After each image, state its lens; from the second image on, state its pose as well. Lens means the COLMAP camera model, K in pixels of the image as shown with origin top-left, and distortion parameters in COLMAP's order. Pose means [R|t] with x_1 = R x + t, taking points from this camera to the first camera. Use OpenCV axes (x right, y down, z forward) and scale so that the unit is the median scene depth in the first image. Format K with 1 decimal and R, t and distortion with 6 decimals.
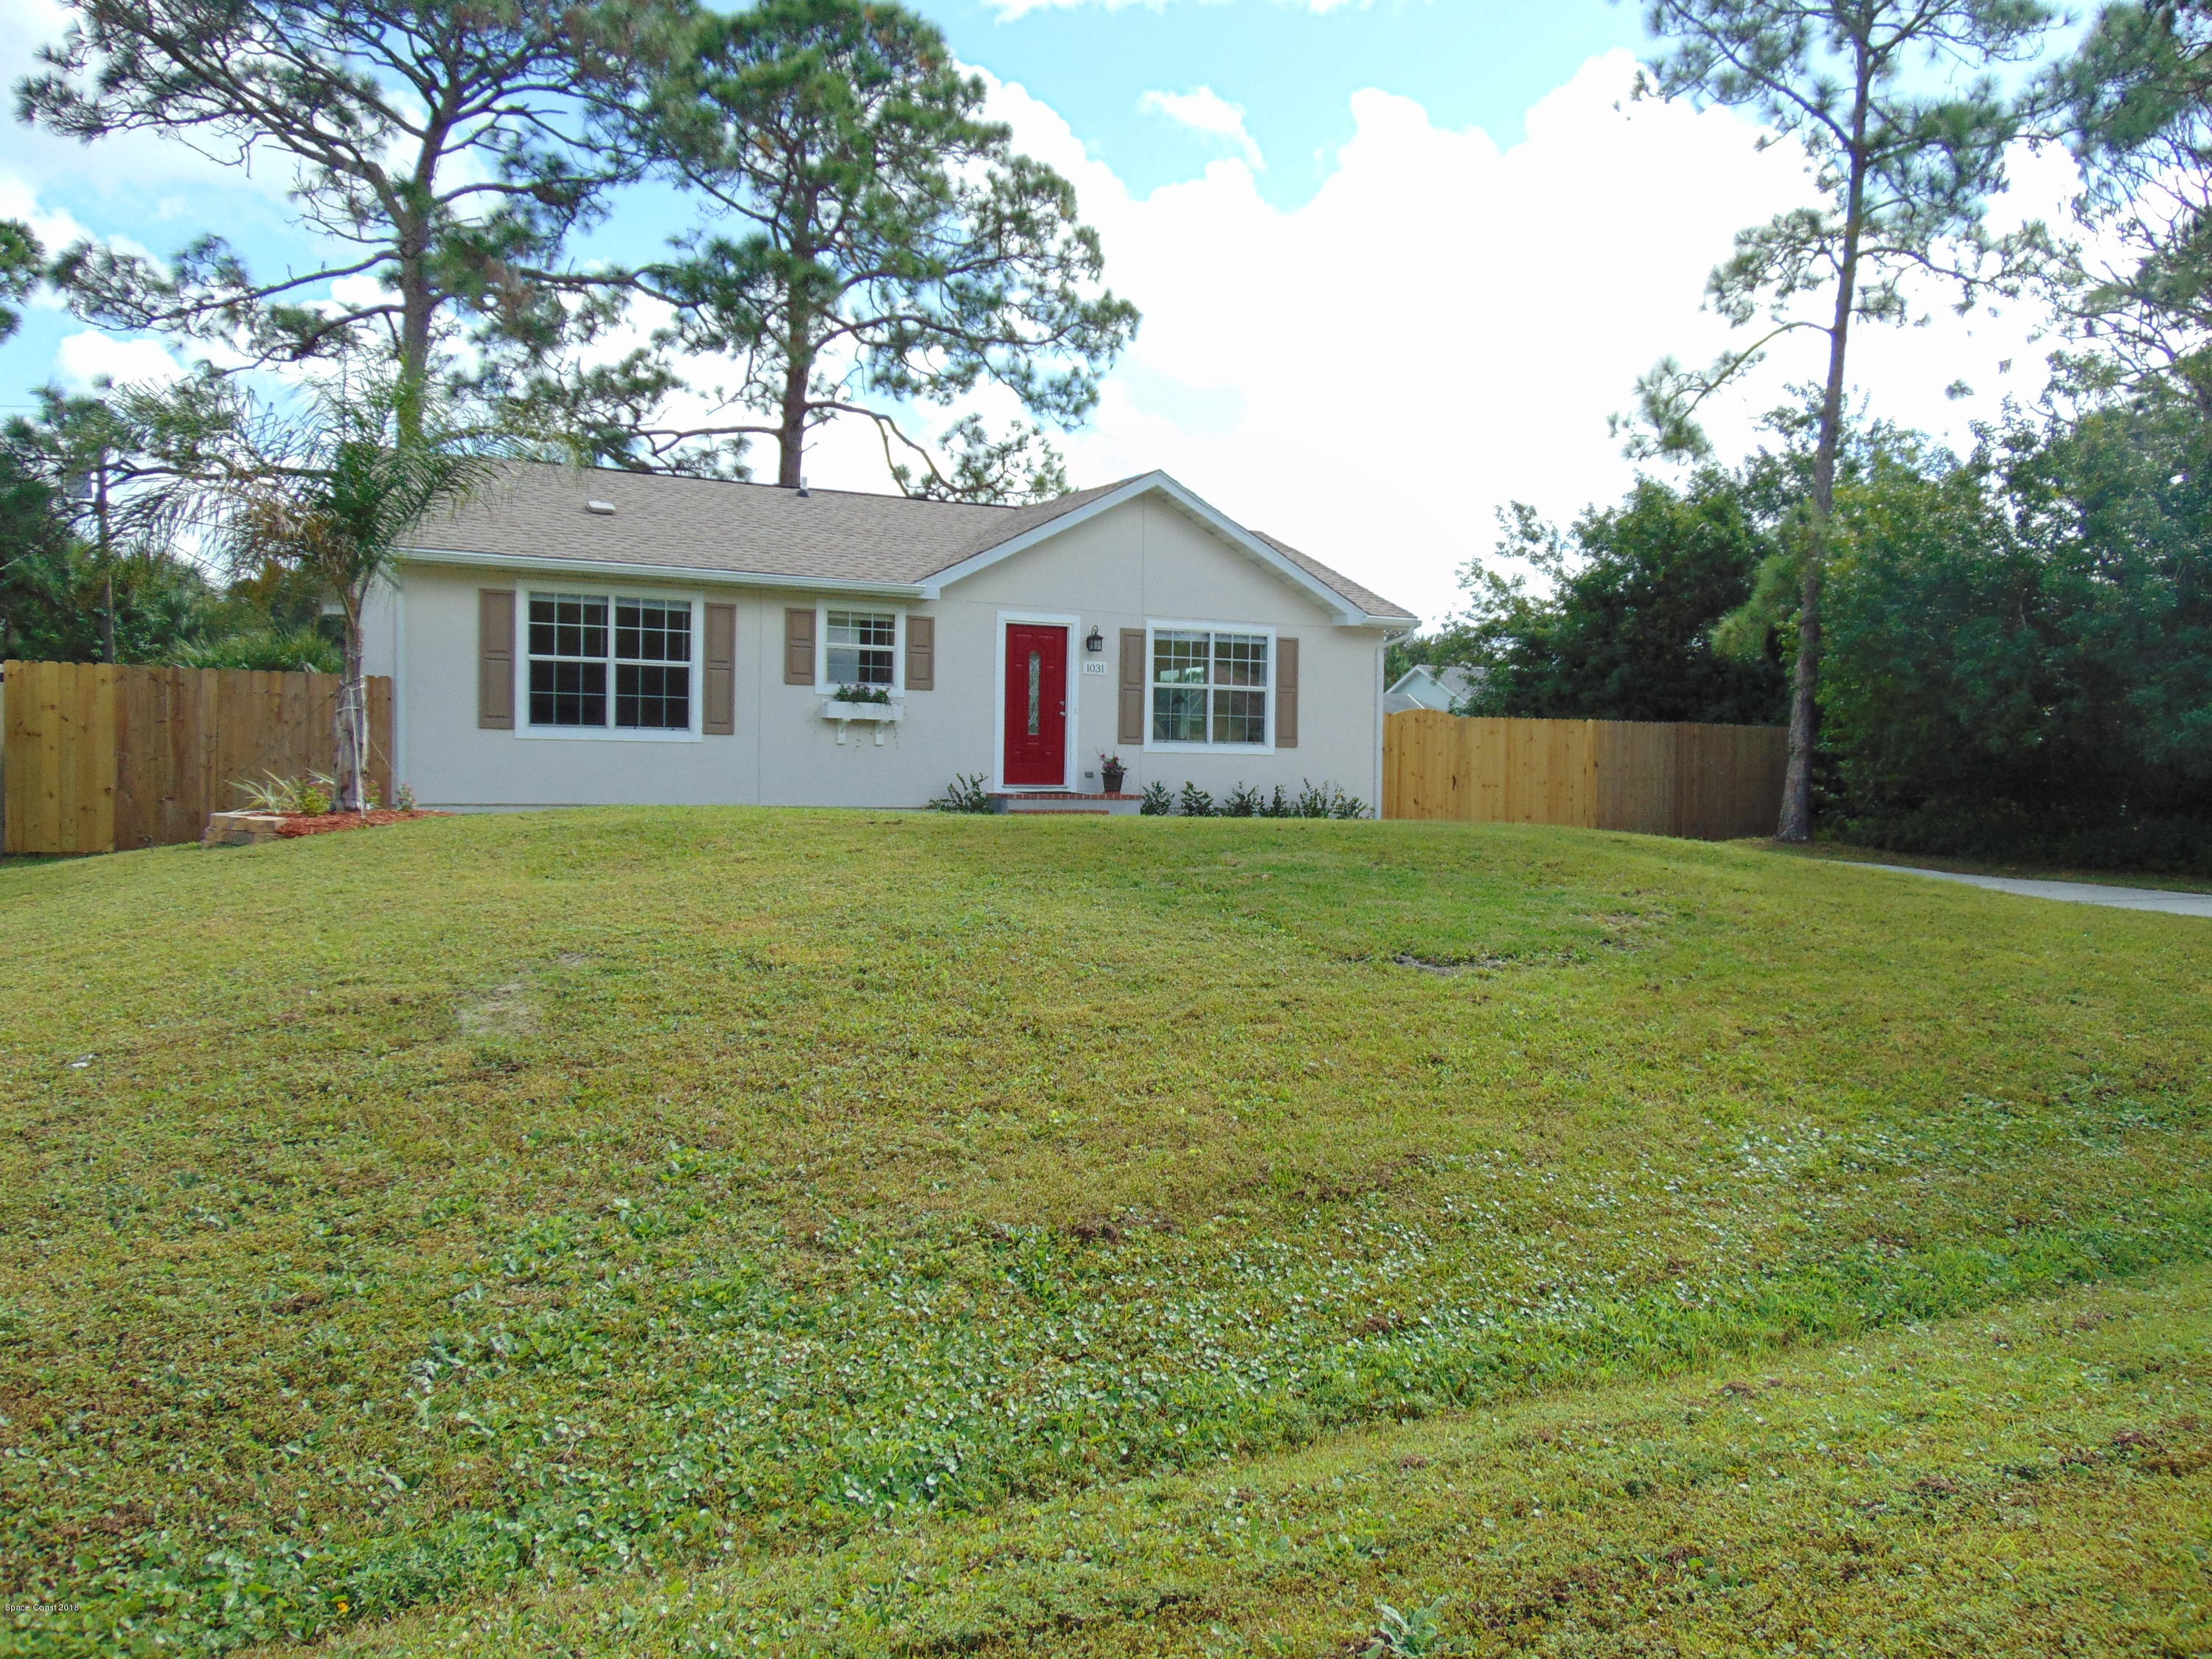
lens RADIAL K [[1660.4, 0, 1104.6], [0, 1660.4, 822.1], [0, 0, 1]] dist [-0.043572, 0.099012]
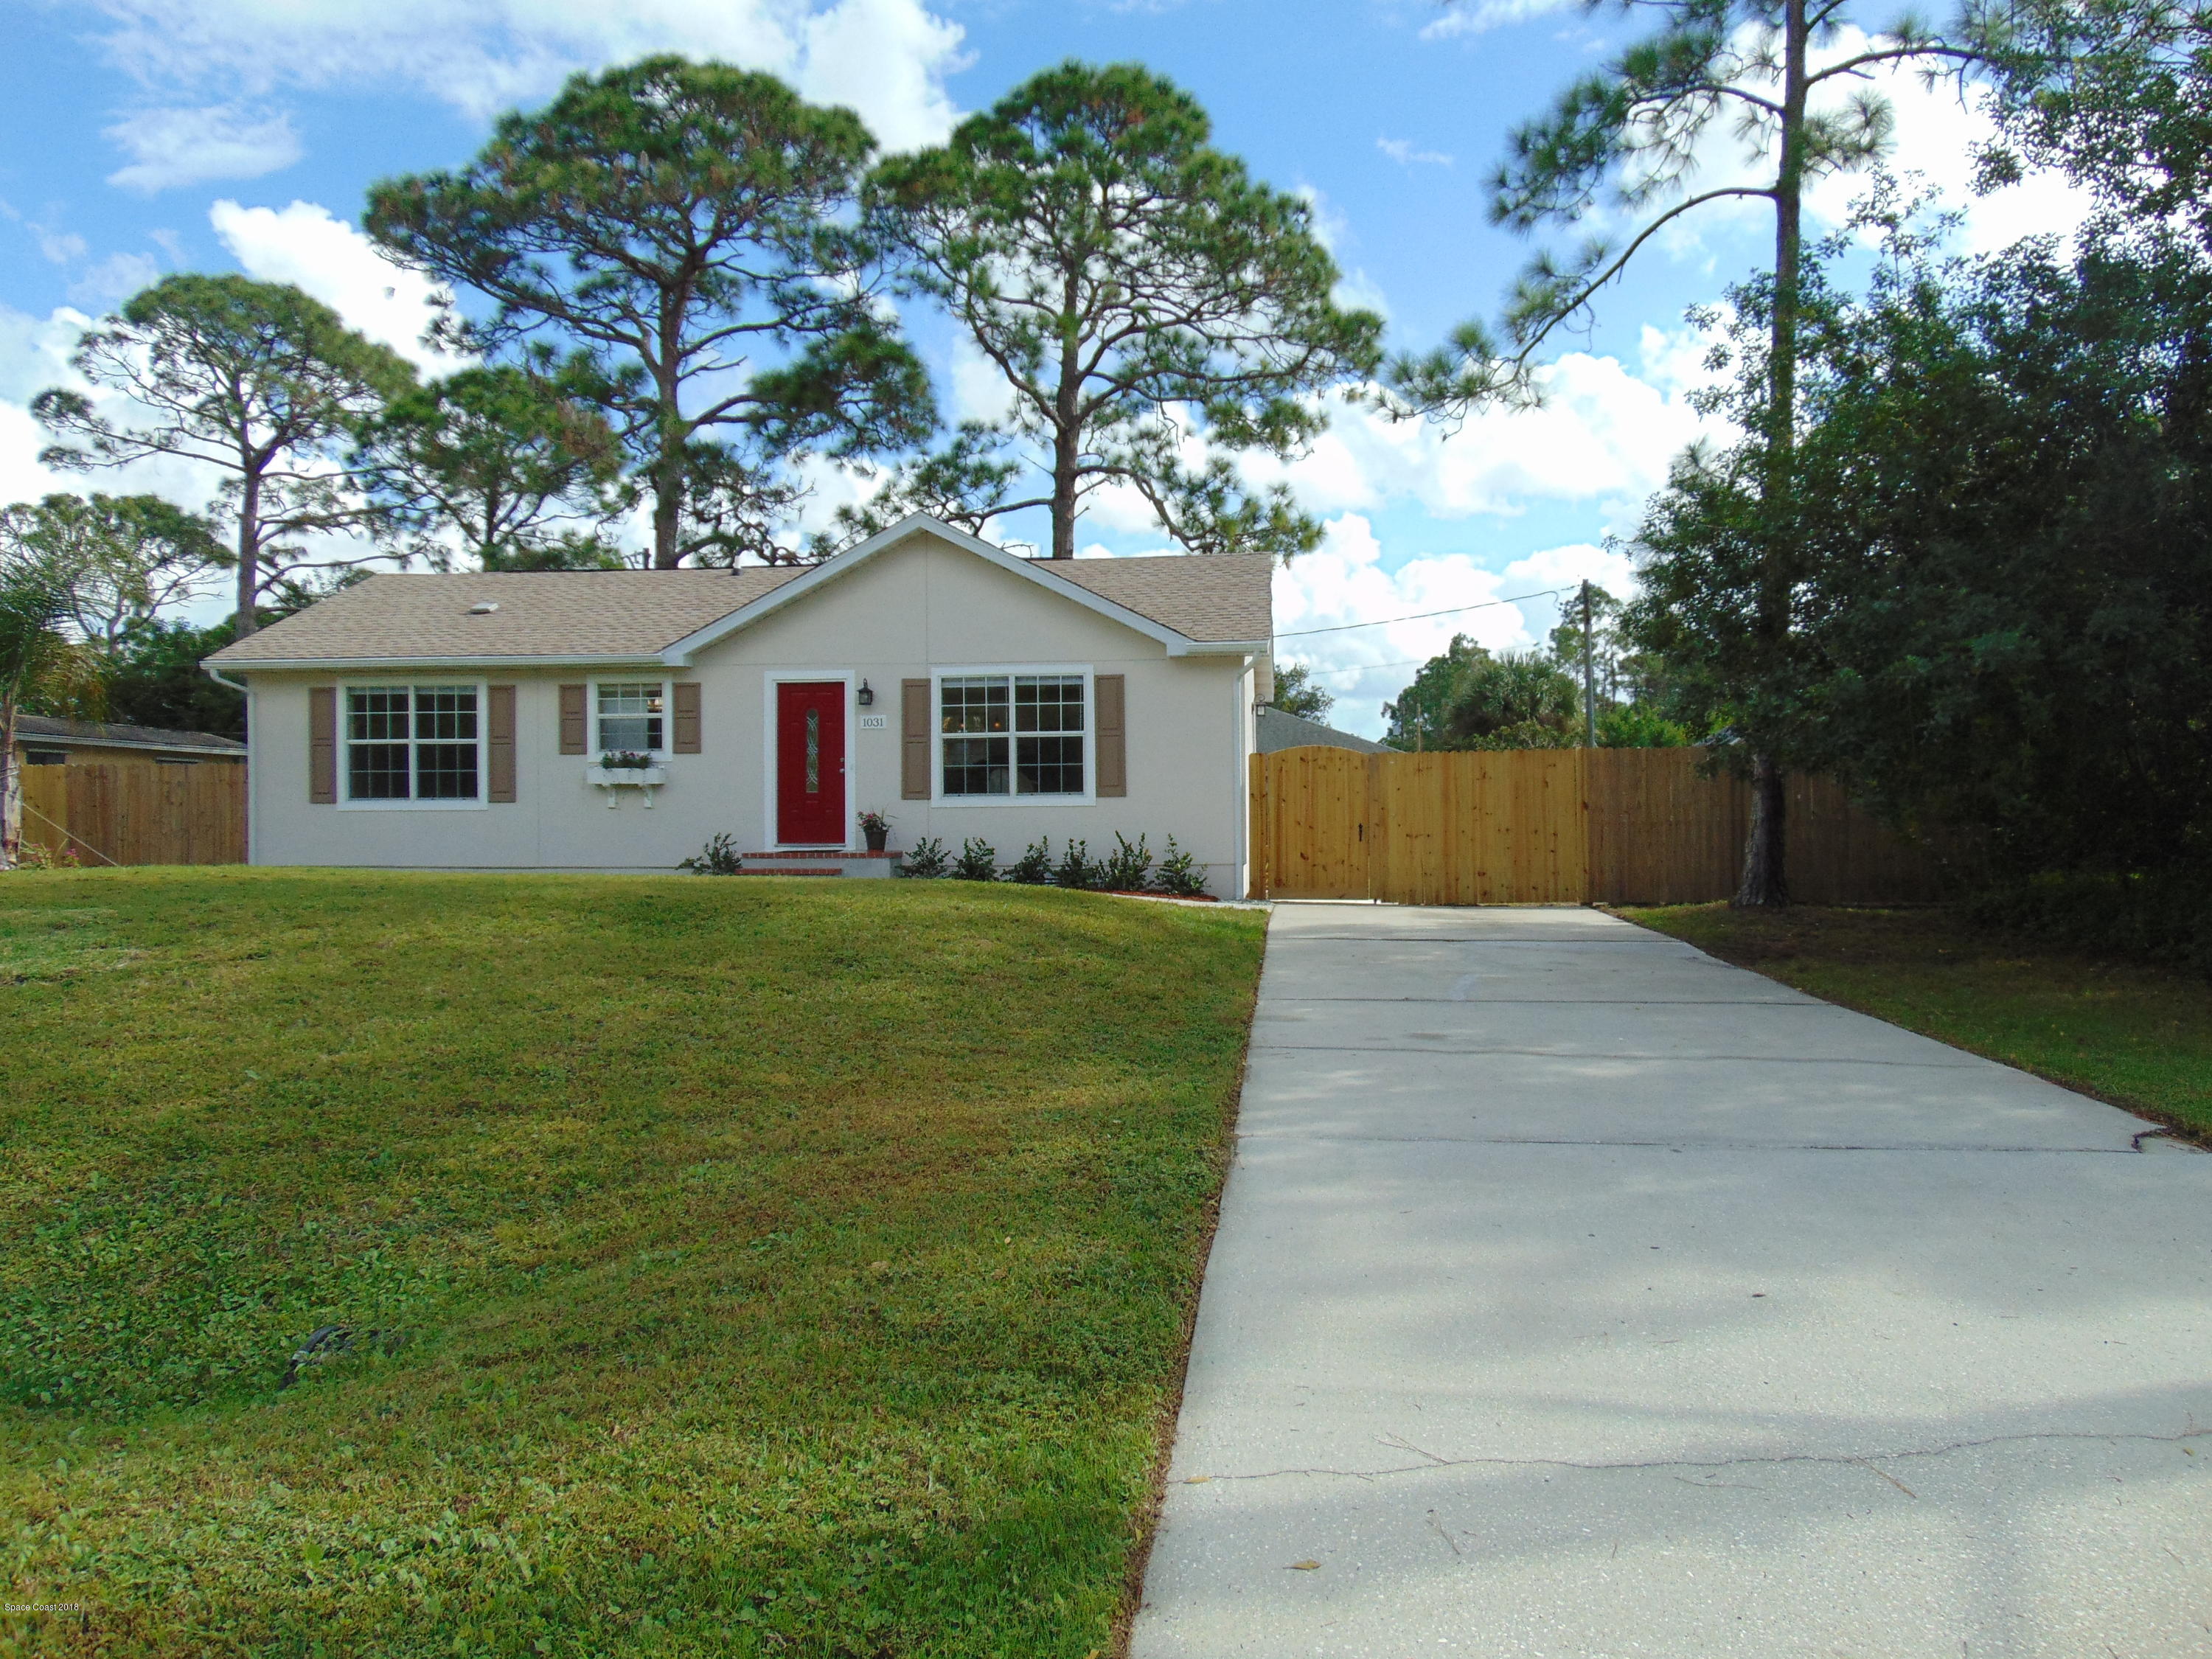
lens RADIAL K [[1660.4, 0, 1104.6], [0, 1660.4, 822.1], [0, 0, 1]] dist [-0.043572, 0.099012]
pose [[0.826374, -0.022797, -0.562659, 0.687809], [0.000064, 0.999184, -0.040389, 0.005001], [0.563121, 0.033340, 0.825702, 0.293627]]
